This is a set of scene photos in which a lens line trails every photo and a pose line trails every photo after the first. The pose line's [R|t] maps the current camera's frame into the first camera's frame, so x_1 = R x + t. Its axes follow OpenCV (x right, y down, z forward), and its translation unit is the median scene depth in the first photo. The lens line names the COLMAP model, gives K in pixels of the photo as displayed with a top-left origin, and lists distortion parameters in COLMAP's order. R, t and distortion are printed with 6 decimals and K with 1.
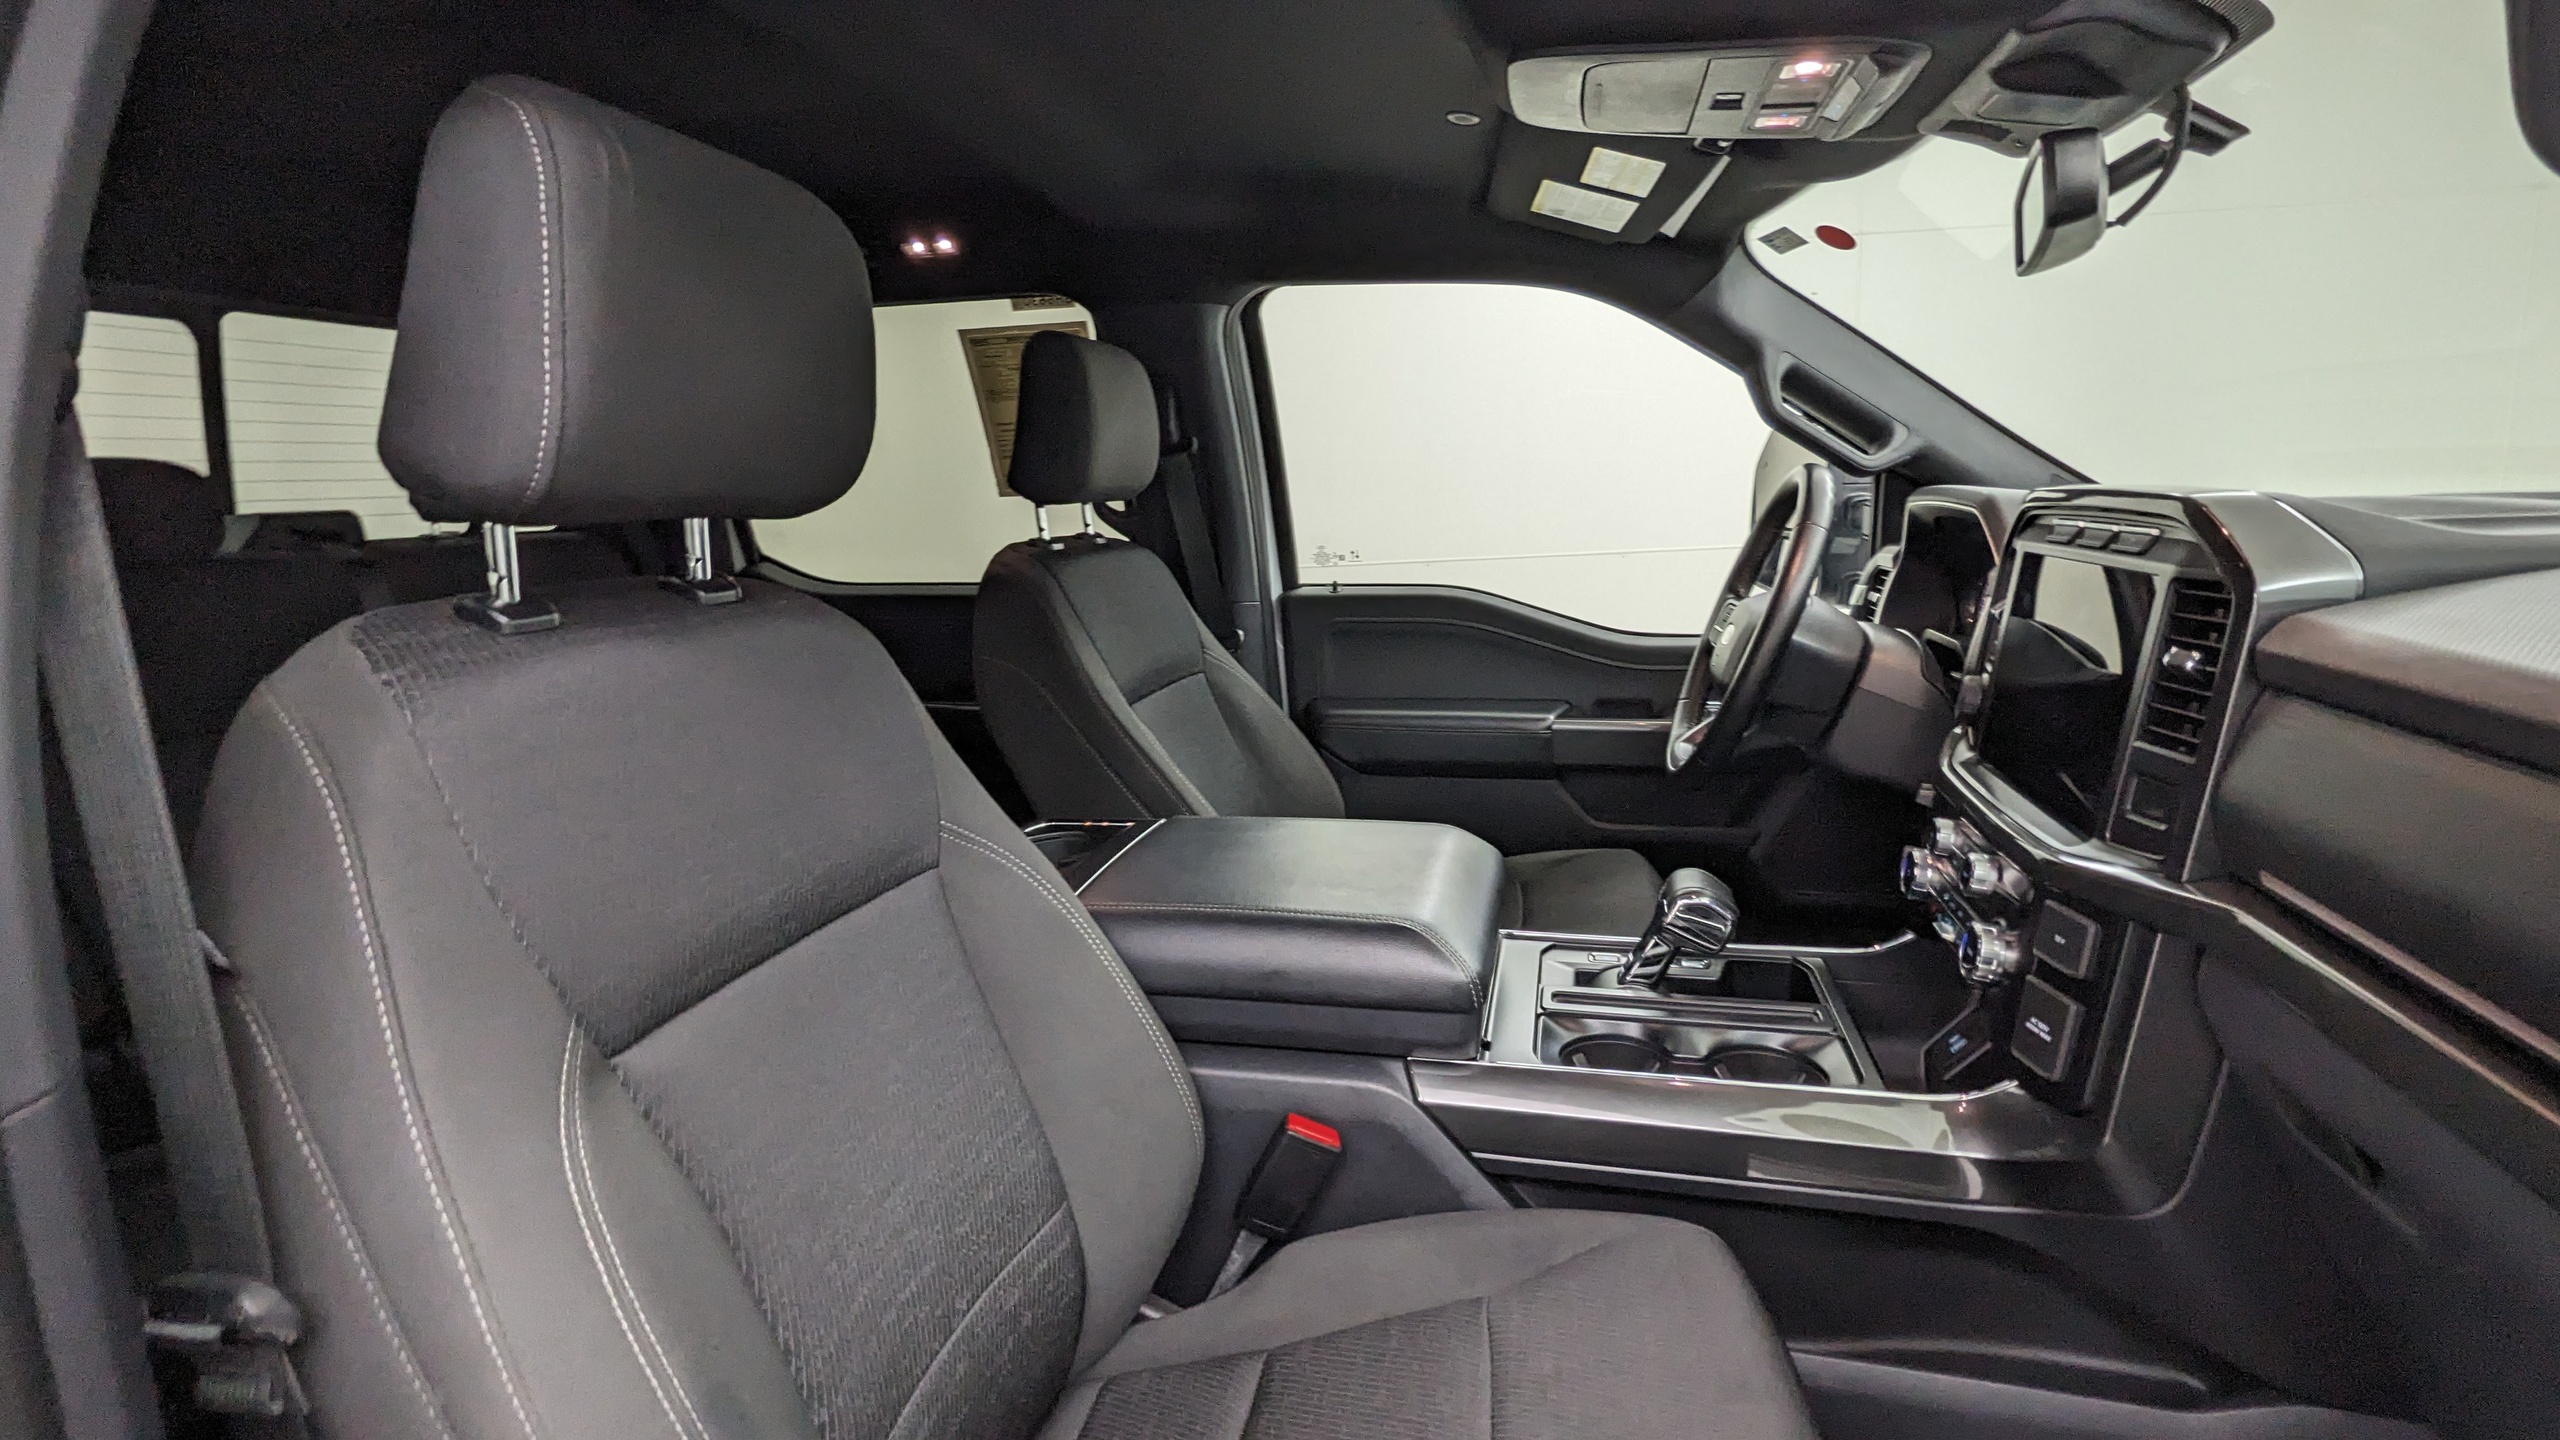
lens RADIAL K [[1237.8, 0, 1280.0], [0, 1237.8, 720.0], [0, 0, 1]] dist [0.002654, -0.000954]
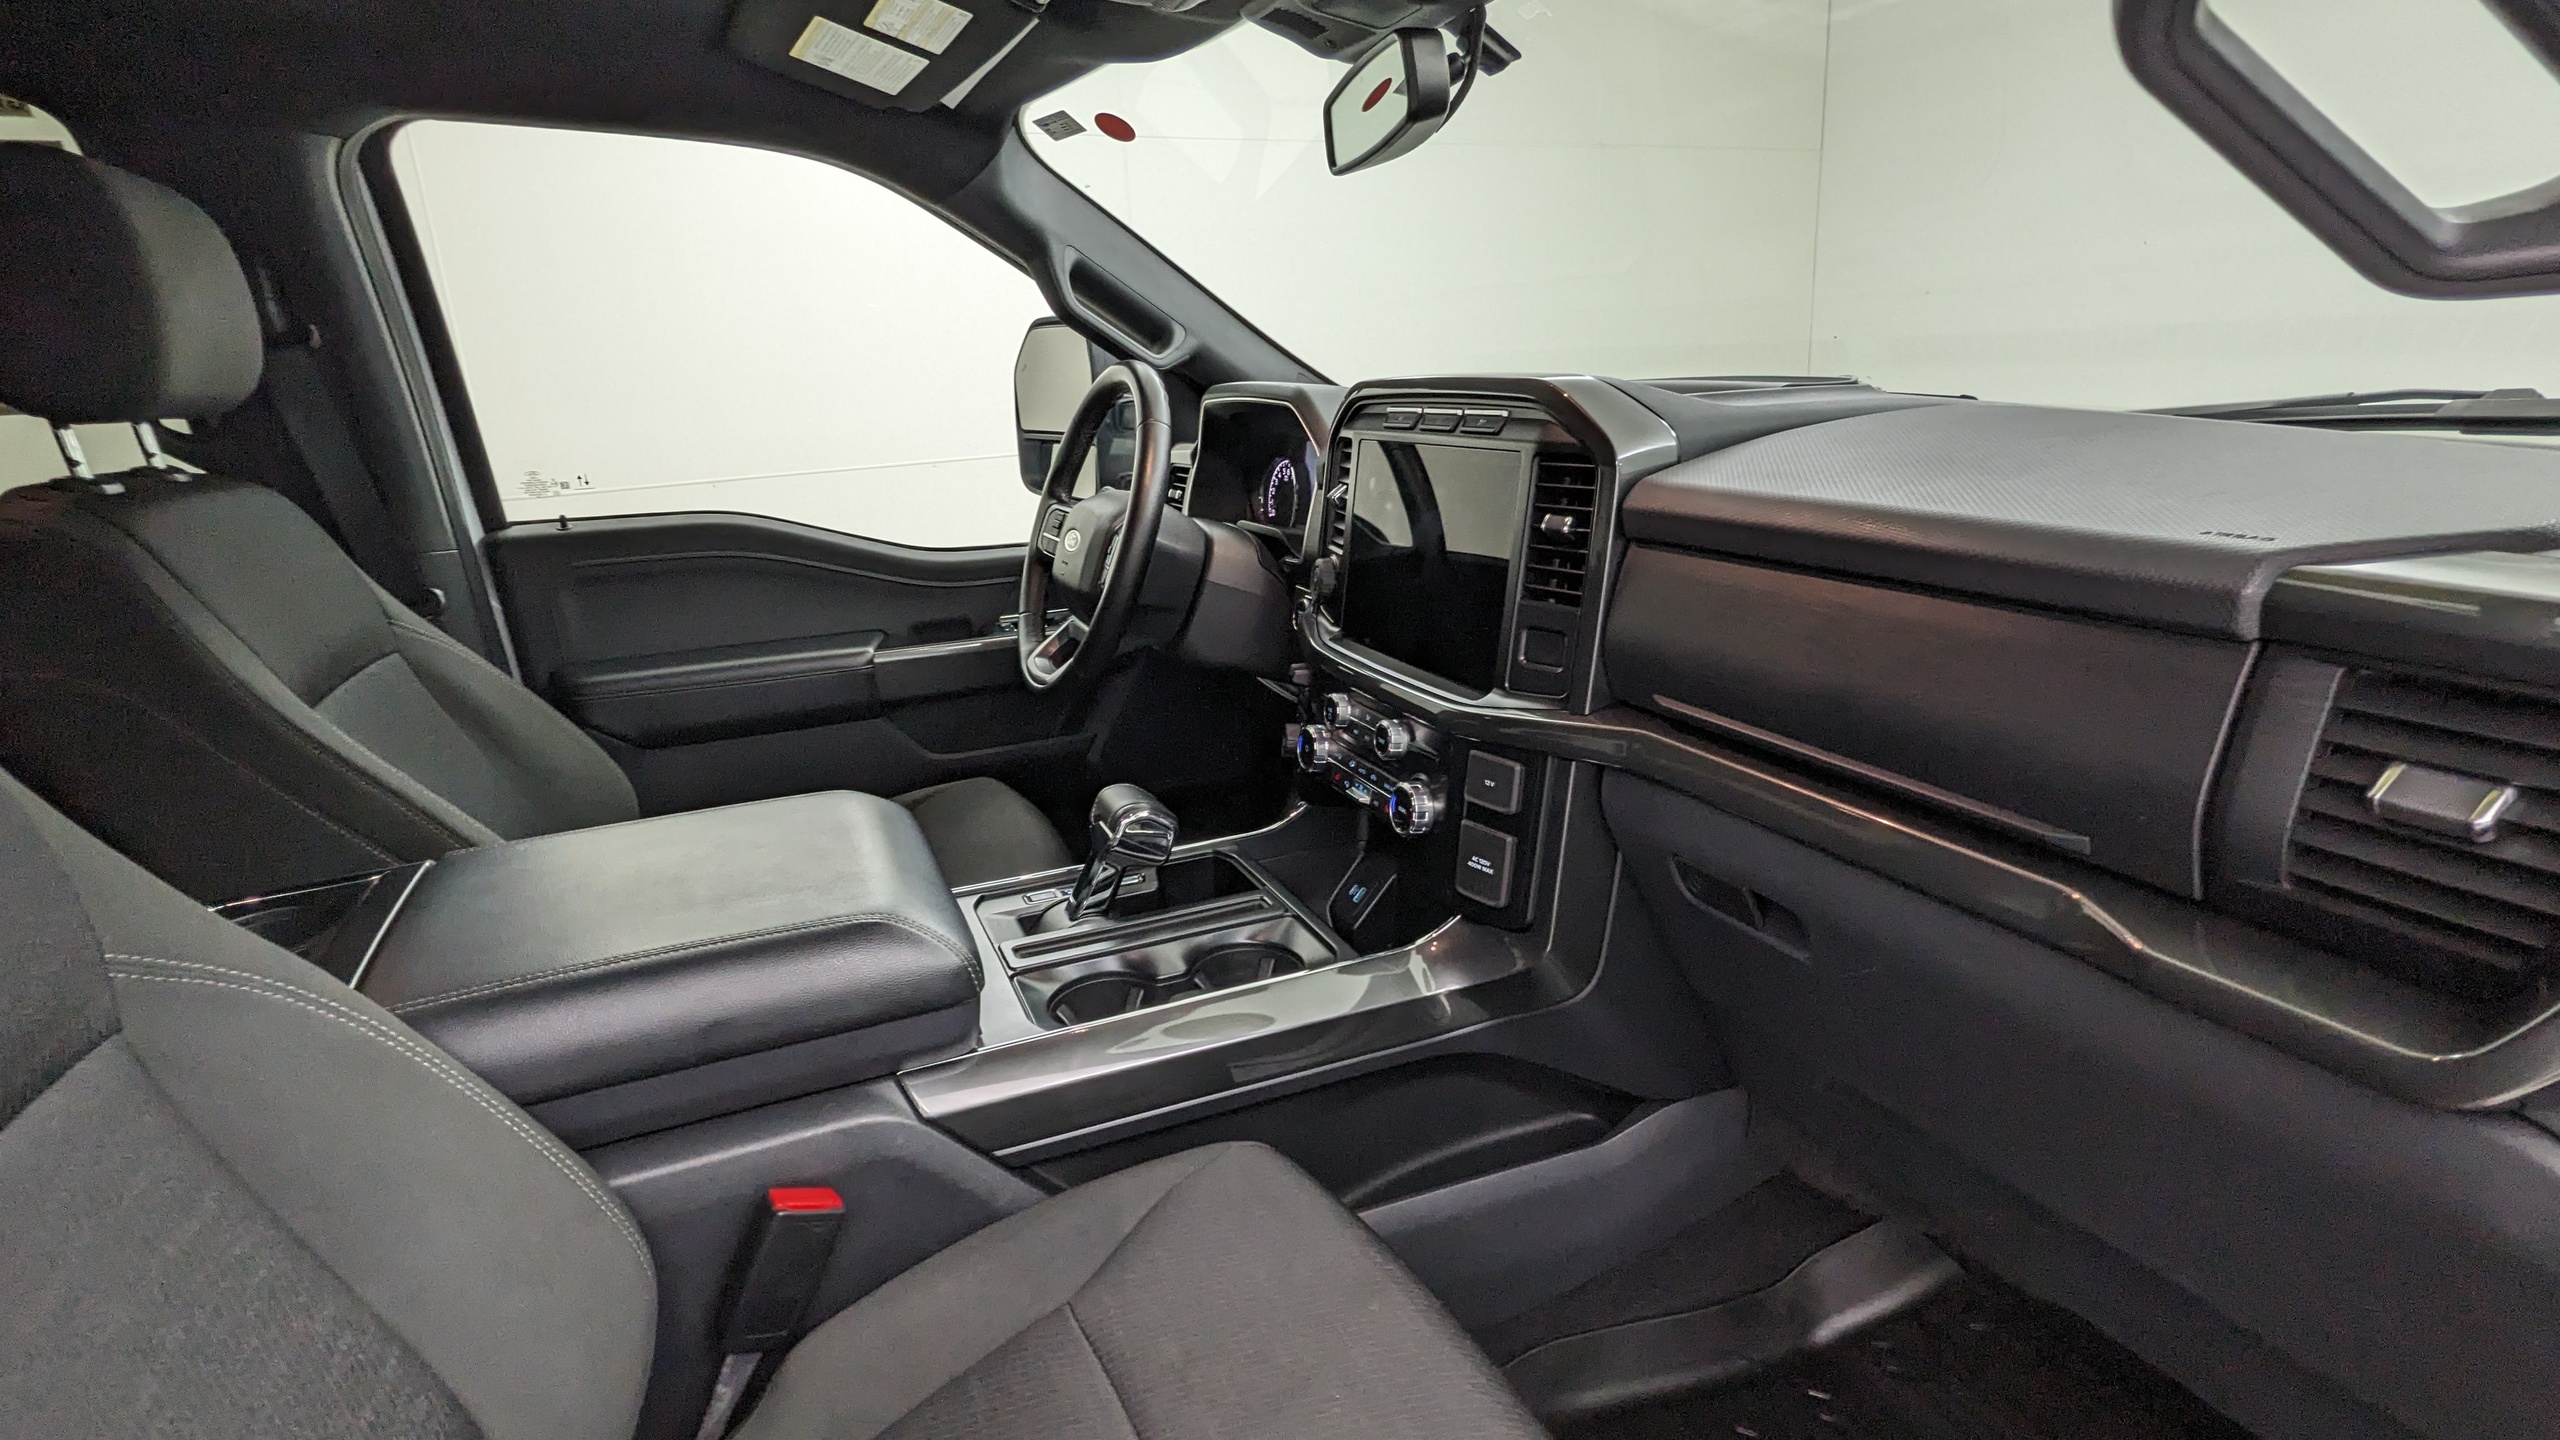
lens RADIAL K [[1237.8, 0, 1280.0], [0, 1237.8, 720.0], [0, 0, 1]] dist [0.002654, -0.000954]
pose [[0.799542, -0.164438, 0.577661, -0.126899], [0.125993, 0.986311, 0.106378, -0.017800], [-0.587246, -0.012273, 0.809316, 0.162819]]
